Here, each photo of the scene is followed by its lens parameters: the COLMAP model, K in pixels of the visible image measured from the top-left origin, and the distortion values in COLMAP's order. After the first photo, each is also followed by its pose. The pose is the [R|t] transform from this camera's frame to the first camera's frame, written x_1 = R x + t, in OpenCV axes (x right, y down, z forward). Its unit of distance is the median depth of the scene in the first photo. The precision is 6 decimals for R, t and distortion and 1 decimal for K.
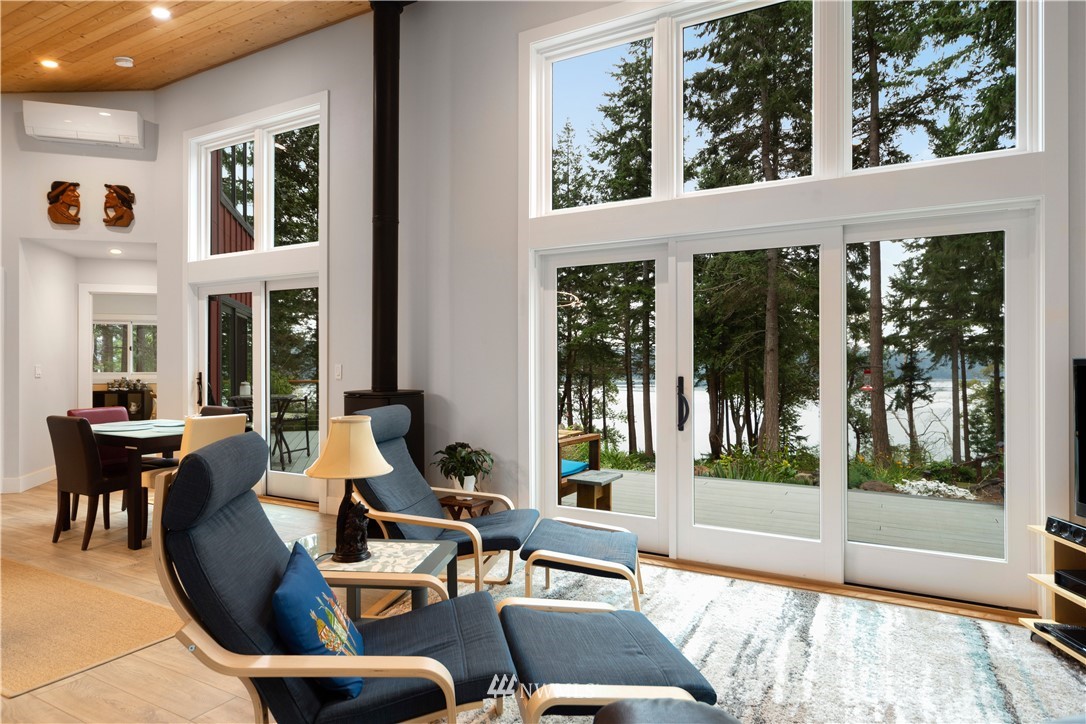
lens RADIAL K [[632.9, 0, 541.4], [0, 632.9, 357.1], [0, 0, 1]] dist [-0.003355, 0.001750]
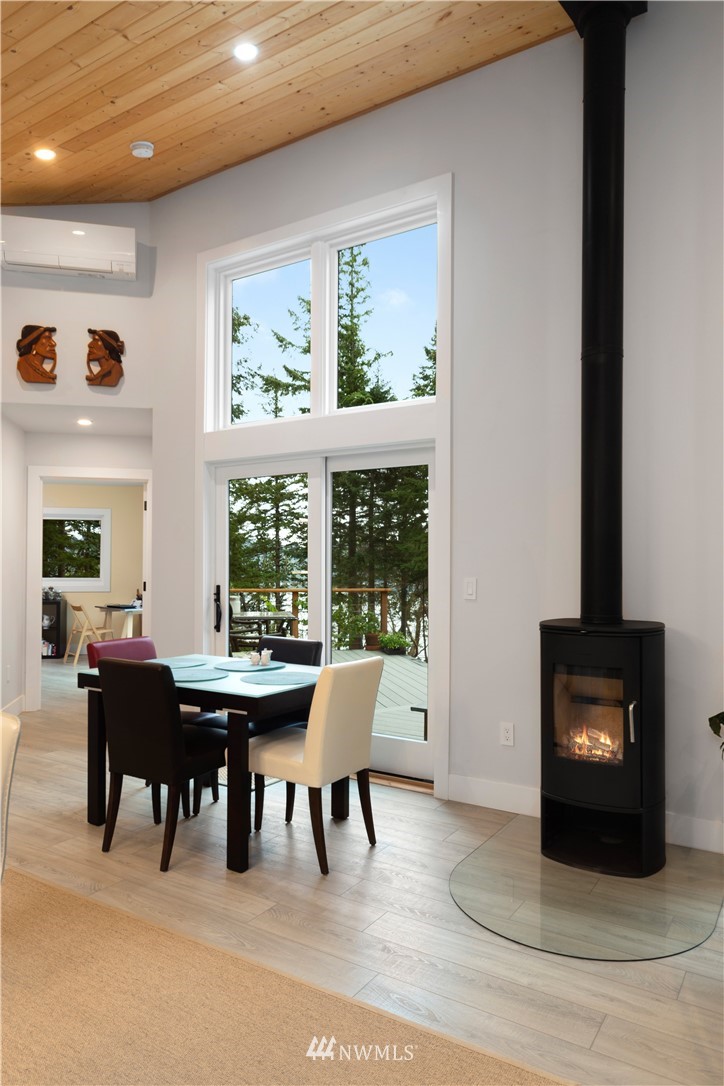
lens RADIAL K [[727.1, 0, 362.0], [0, 727.1, 549.8], [0, 0, 1]] dist [-0.001991, 0.005624]
pose [[0.996954, 0.002586, -0.077948, -0.313790], [-0.003366, 0.999946, -0.009875, -0.008694], [0.077918, 0.010107, 0.996909, 0.186849]]
